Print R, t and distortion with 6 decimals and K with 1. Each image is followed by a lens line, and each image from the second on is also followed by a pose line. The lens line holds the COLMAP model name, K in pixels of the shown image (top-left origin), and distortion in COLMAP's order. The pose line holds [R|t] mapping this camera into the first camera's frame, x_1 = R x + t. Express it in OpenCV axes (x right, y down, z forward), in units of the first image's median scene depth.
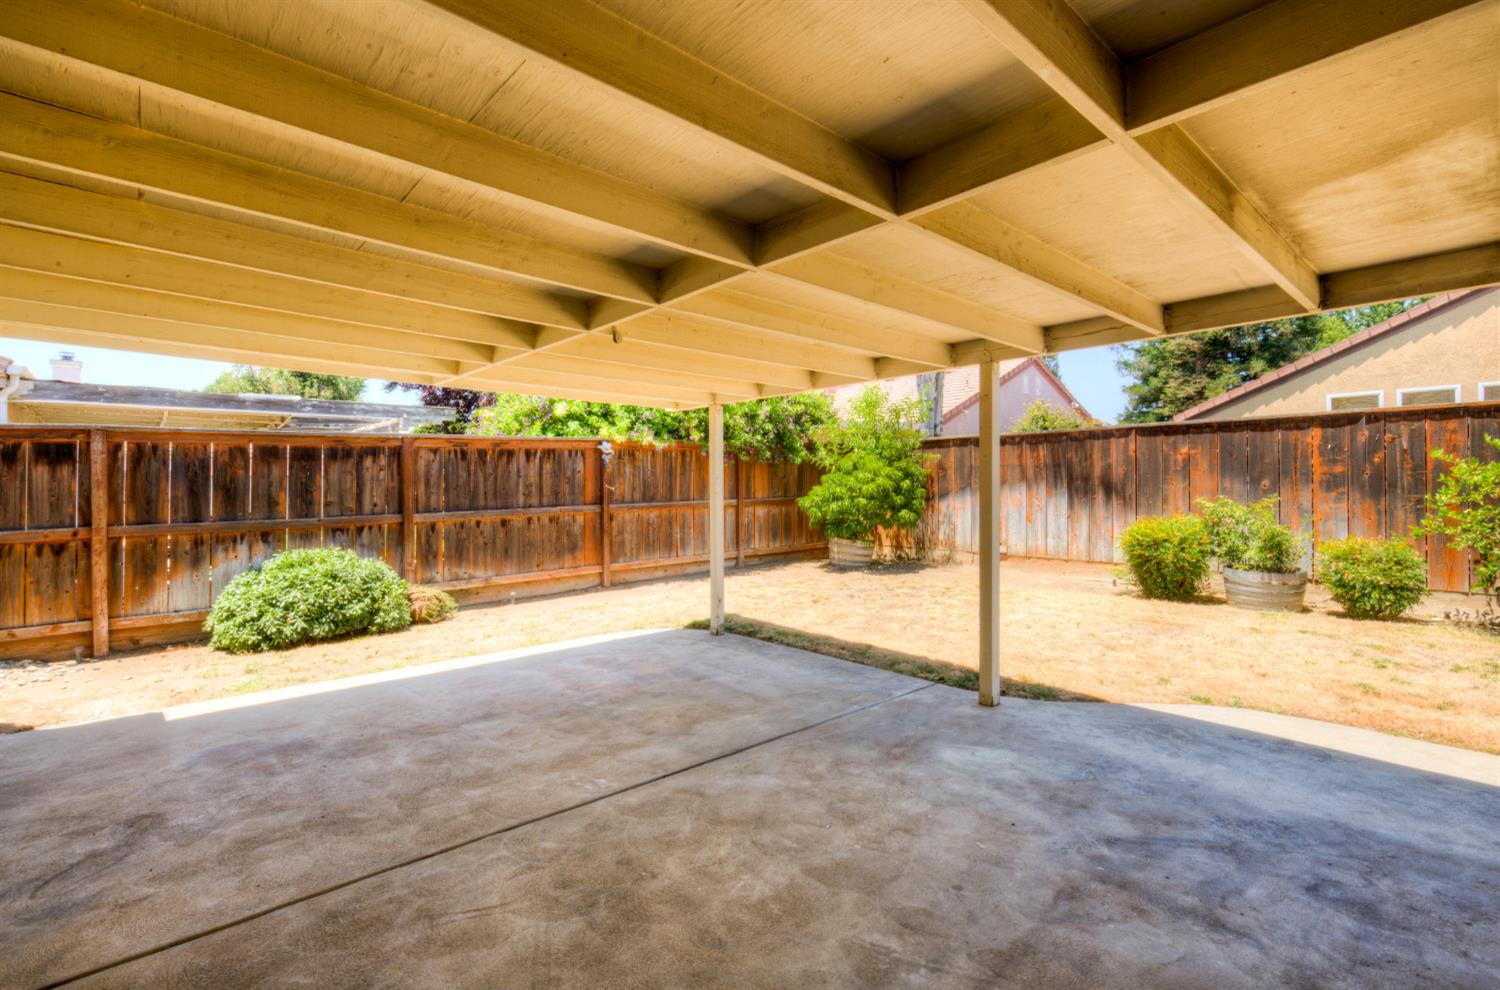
lens RADIAL K [[682.5, 0, 773.3], [0, 682.5, 475.5], [0, 0, 1]] dist [0.002933, 0.000477]
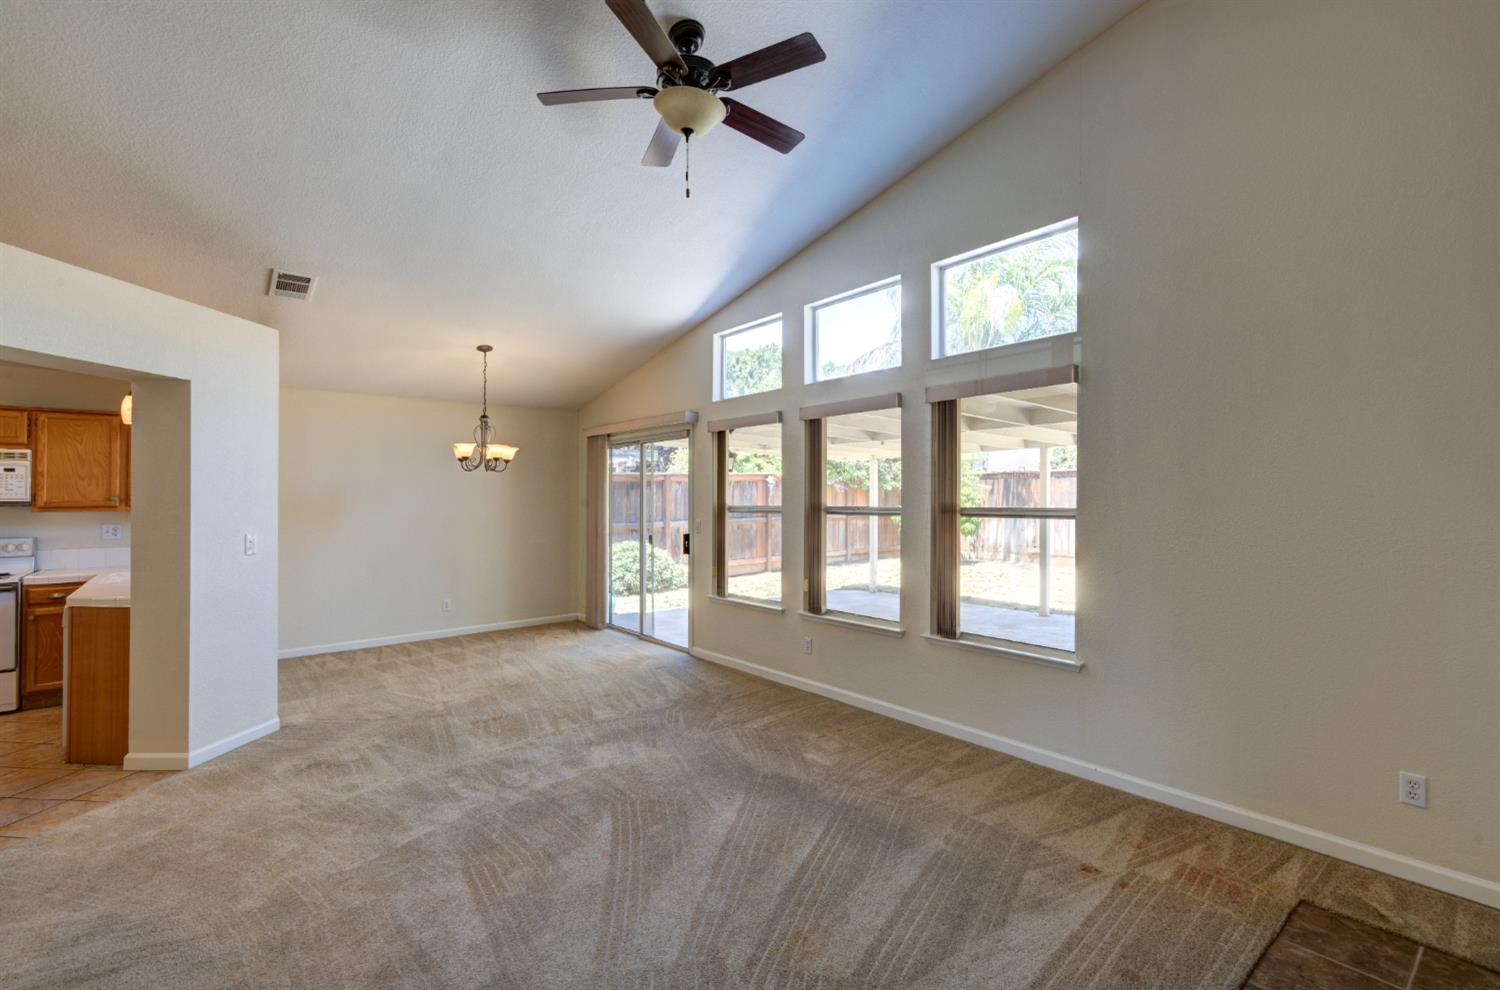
lens RADIAL K [[672.8, 0, 749.4], [0, 672.8, 478.4], [0, 0, 1]] dist [-0.011414, 0.000081]
pose [[0.998339, 0.004786, -0.057418, -0.216652], [-0.005938, 0.999784, -0.019902, -0.014248], [0.057310, 0.020210, 0.998152, -0.519261]]
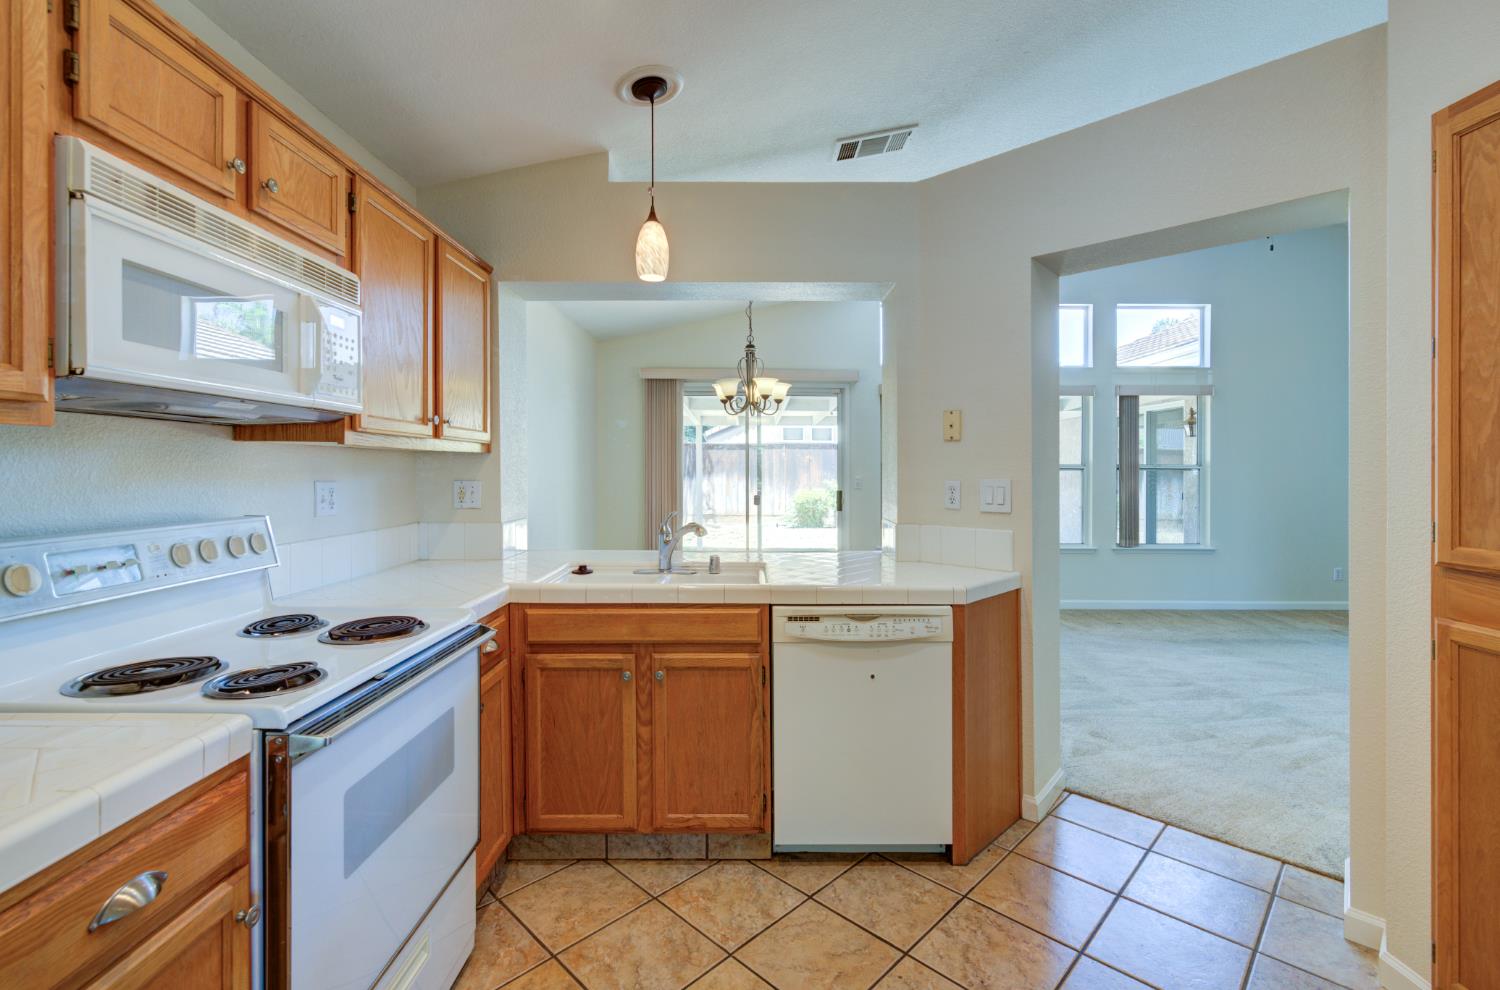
lens RADIAL K [[679.0, 0, 740.6], [0, 679.0, 469.2], [0, 0, 1]] dist [0.000252, 0.000180]
pose [[0.671012, 0.018325, 0.741220, -0.972525], [-0.020719, 0.999768, -0.005960, 0.015242], [-0.741157, -0.011358, 0.671235, -0.210249]]
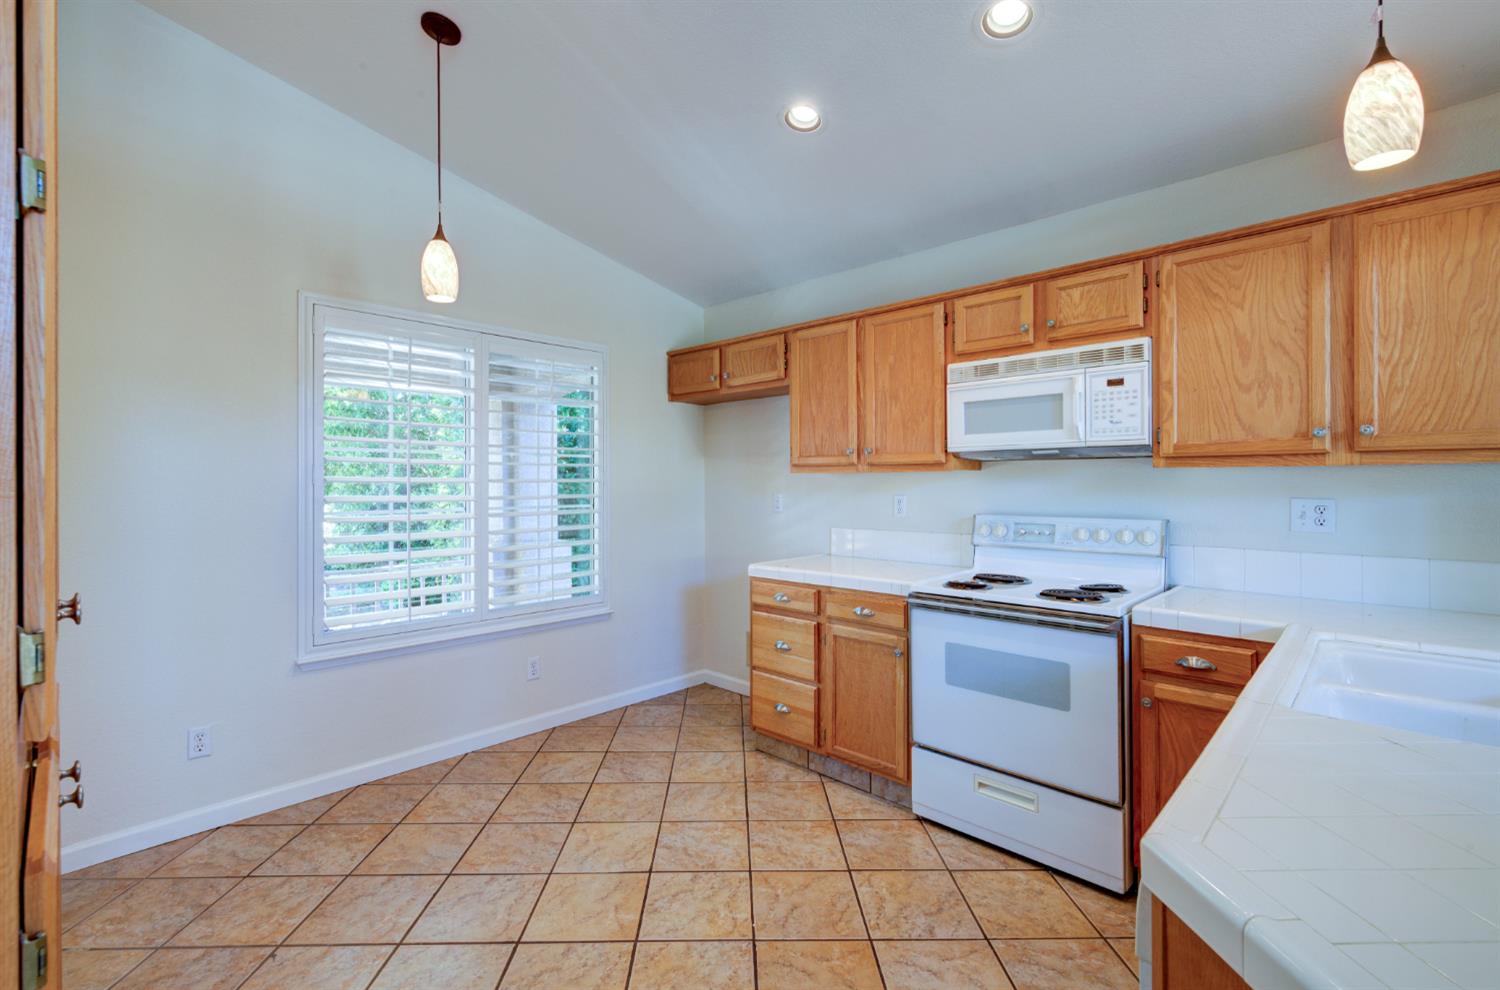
lens RADIAL K [[656.3, 0, 756.9], [0, 656.3, 487.0], [0, 0, 1]] dist [-0.013539, 0.000000]
pose [[0.079306, 0.017100, -0.996704, -0.626469], [0.006616, 0.999822, 0.017680, 0.010385], [0.996828, -0.007997, 0.079179, -0.153804]]
